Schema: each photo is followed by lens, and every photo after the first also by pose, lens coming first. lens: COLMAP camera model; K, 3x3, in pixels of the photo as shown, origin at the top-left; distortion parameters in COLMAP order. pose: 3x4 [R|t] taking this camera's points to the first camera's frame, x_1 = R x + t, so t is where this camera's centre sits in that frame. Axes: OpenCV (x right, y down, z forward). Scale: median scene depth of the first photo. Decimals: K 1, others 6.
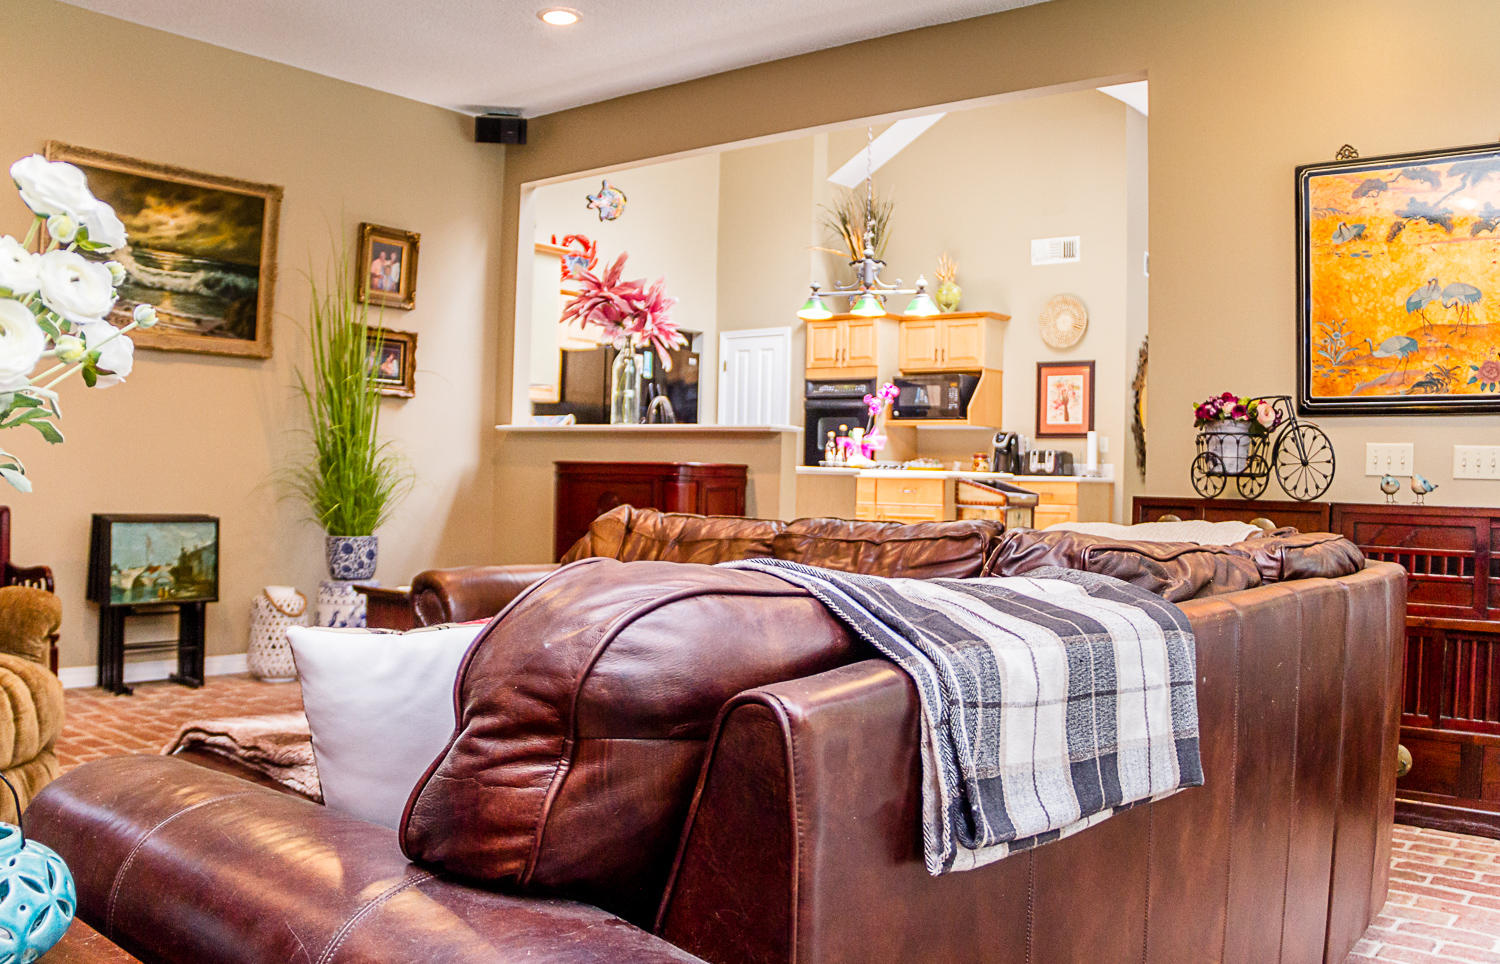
lens RADIAL K [[1311.9, 0, 750.0], [0, 1311.9, 482.0], [0, 0, 1]] dist [-0.257547, 0.164698]
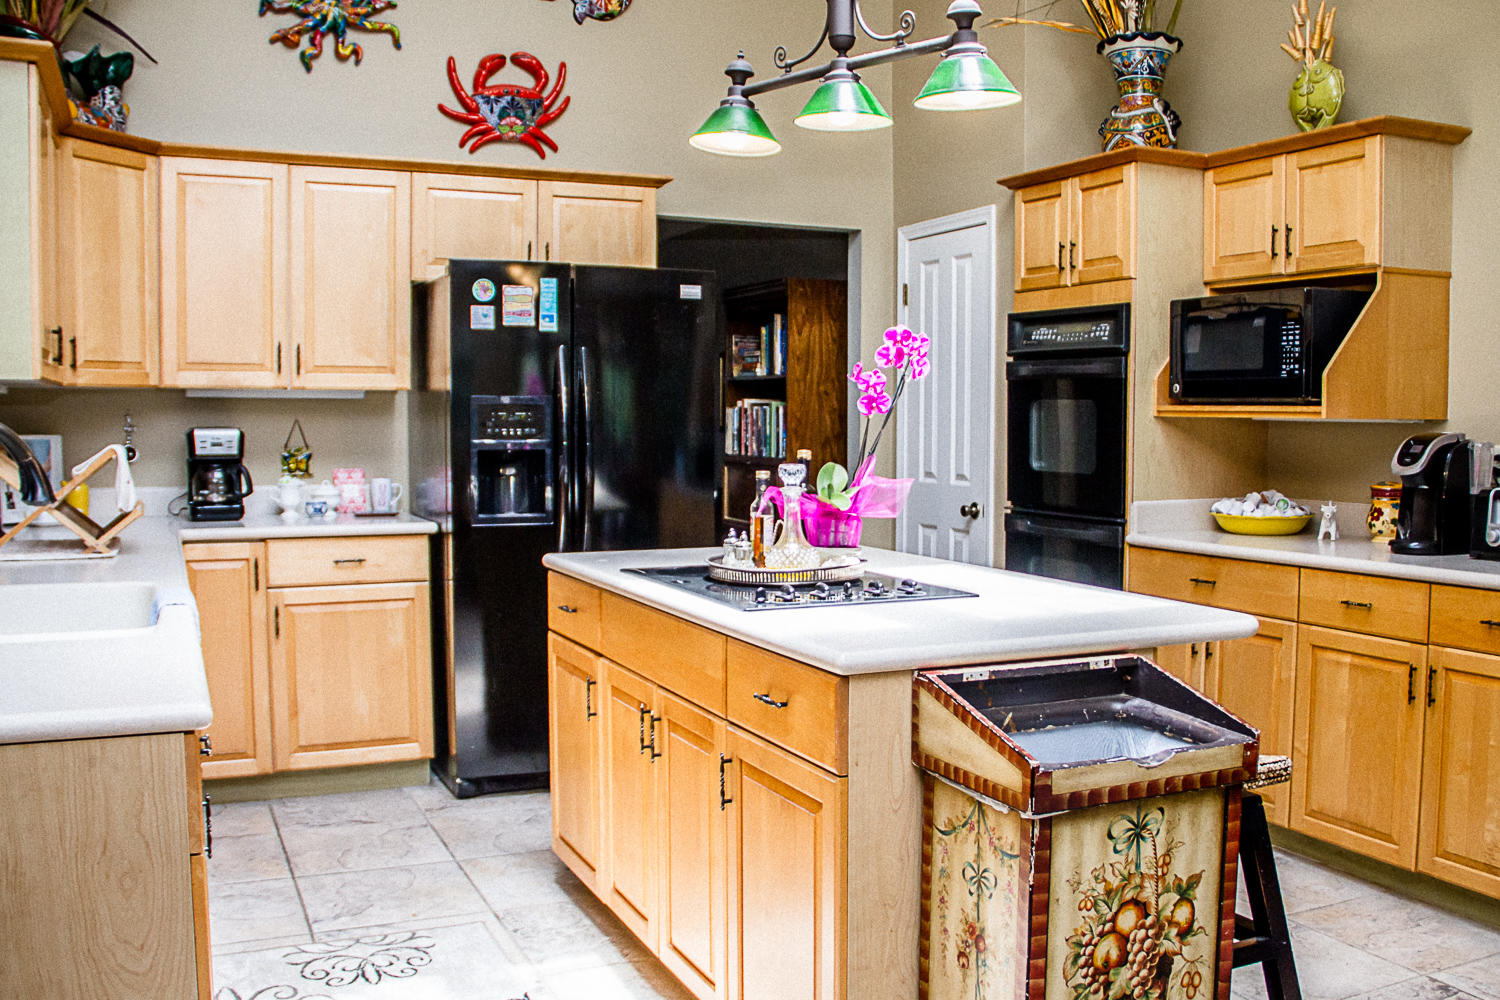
lens RADIAL K [[1415.2, 0, 750.0], [0, 1415.2, 500.0], [0, 0, 1]] dist [-0.131465, -0.001054]
pose [[0.886482, 0.010719, -0.462639, 0.361409], [0.013397, 0.998718, 0.048809, -0.073723], [0.462569, -0.049466, 0.885202, 0.980877]]
